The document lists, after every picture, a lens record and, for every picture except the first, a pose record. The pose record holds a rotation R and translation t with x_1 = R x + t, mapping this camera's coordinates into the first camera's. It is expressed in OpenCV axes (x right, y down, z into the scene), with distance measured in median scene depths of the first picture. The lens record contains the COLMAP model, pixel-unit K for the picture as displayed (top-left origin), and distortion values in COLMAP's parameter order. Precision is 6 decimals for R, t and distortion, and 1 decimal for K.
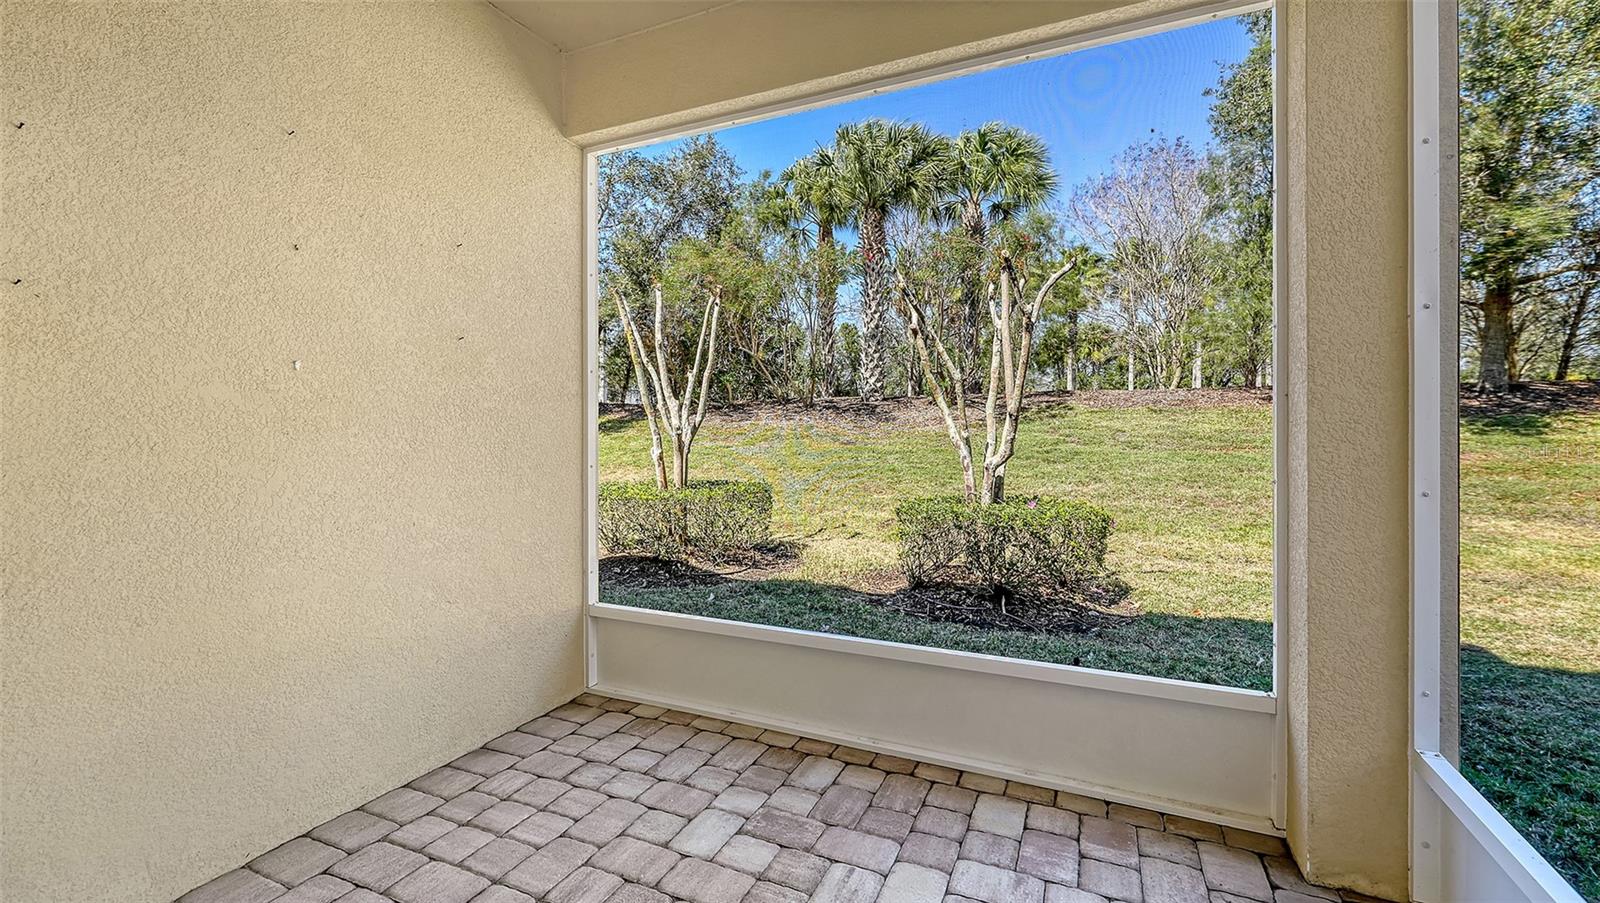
lens RADIAL K [[677.9, 0, 755.5], [0, 677.9, 429.3], [0, 0, 1]] dist [-0.004443, -0.000101]
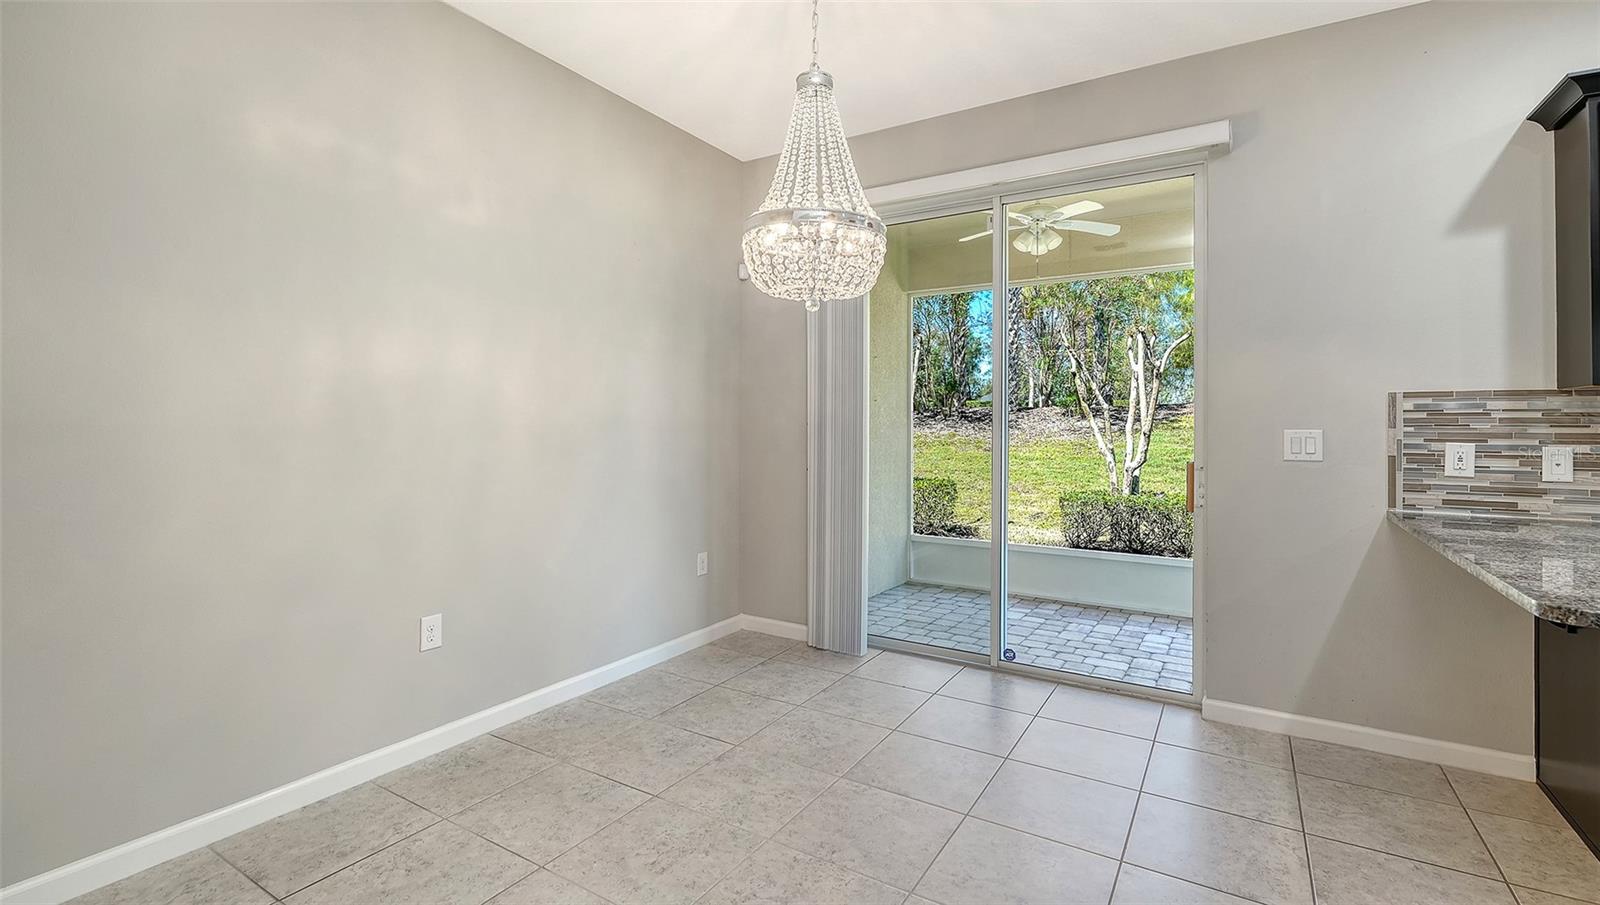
lens RADIAL K [[713.7, 0, 746.1], [0, 713.7, 428.1], [0, 0, 1]] dist [-0.004051, -0.000440]
pose [[0.989123, 0.007473, -0.146899, -0.231228], [-0.008496, 0.999944, -0.006343, -0.015205], [0.146844, 0.007522, 0.989131, -0.603384]]
